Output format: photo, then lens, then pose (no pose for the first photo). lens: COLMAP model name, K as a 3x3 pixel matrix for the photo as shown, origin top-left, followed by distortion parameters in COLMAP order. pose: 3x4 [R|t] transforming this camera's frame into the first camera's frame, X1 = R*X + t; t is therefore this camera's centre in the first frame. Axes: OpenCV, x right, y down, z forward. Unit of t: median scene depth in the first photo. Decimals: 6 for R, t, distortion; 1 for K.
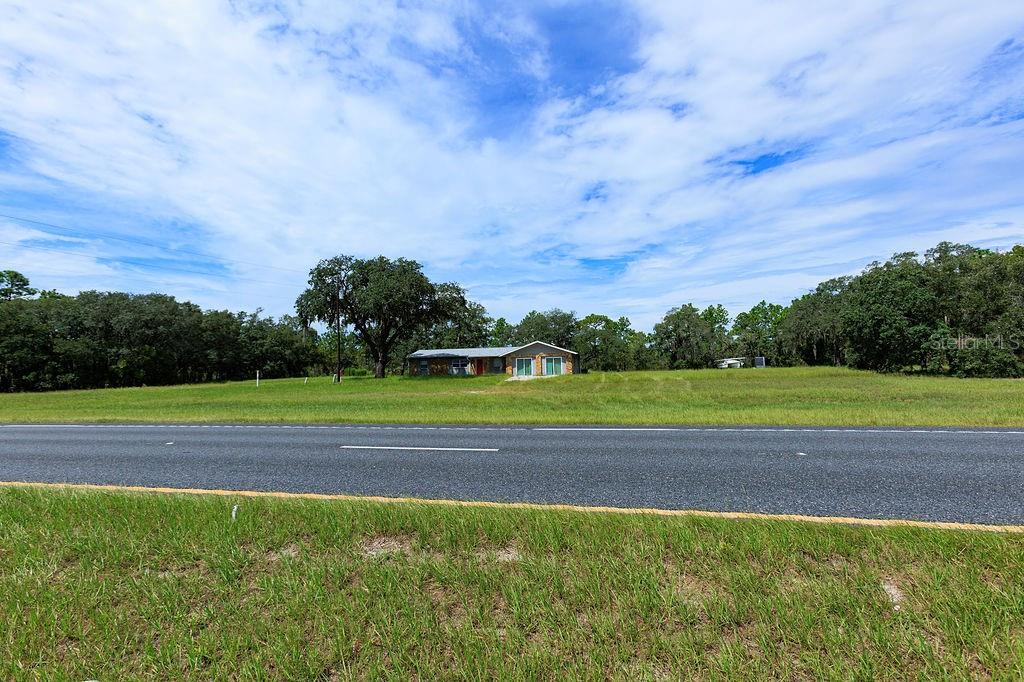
lens RADIAL K [[472.3, 0, 510.3], [0, 472.3, 314.7], [0, 0, 1]] dist [-0.002488, 0.013565]
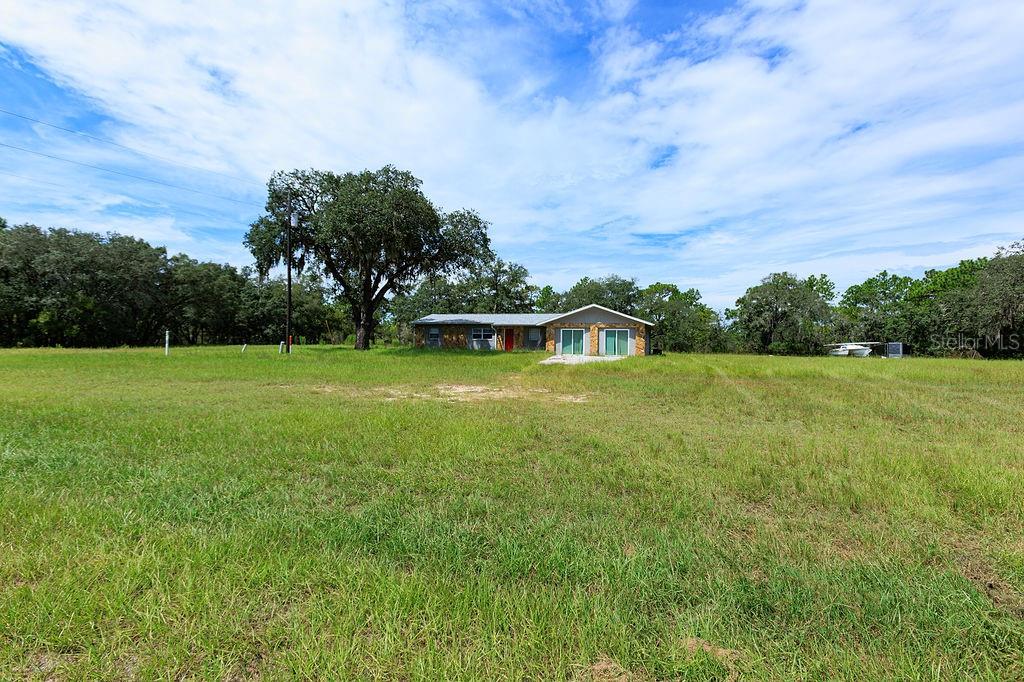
lens RADIAL K [[459.0, 0, 510.2], [0, 459.0, 334.9], [0, 0, 1]] dist [-0.008899, 0.011396]
pose [[0.993732, 0.039086, -0.104735, 0.004590], [-0.028916, 0.994872, 0.096926, 0.019752], [0.107986, -0.093290, 0.989766, 0.171650]]
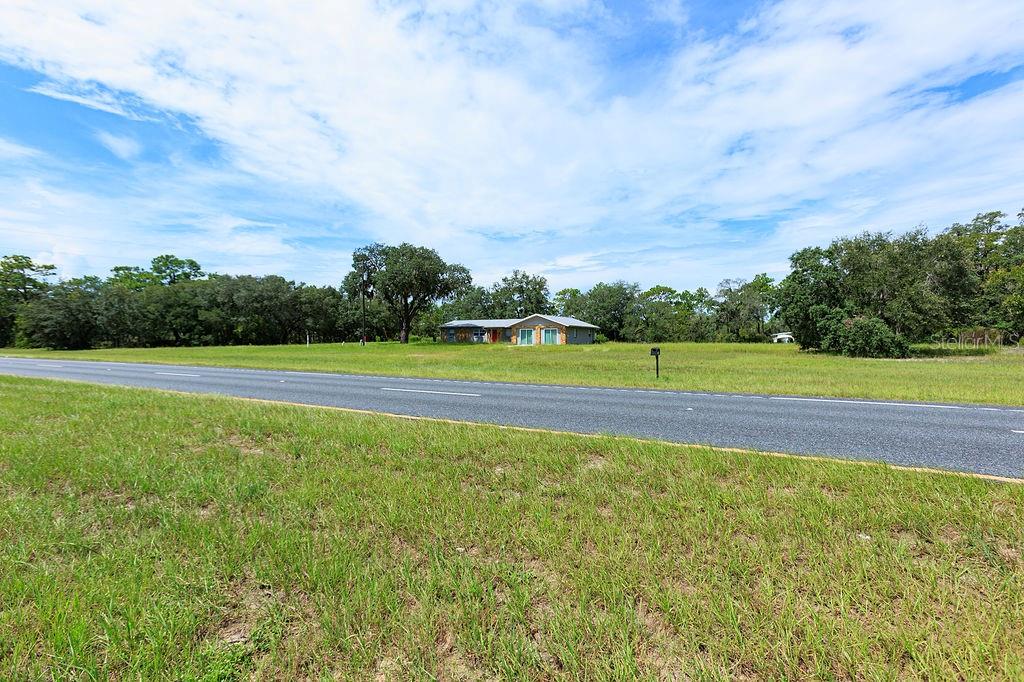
lens RADIAL K [[472.3, 0, 510.3], [0, 472.3, 314.7], [0, 0, 1]] dist [-0.002488, 0.013565]
pose [[0.960790, 0.008273, -0.277152, 0.156114], [0.010360, 0.997786, 0.065699, -0.008663], [0.277082, -0.065995, 0.958577, -0.045738]]
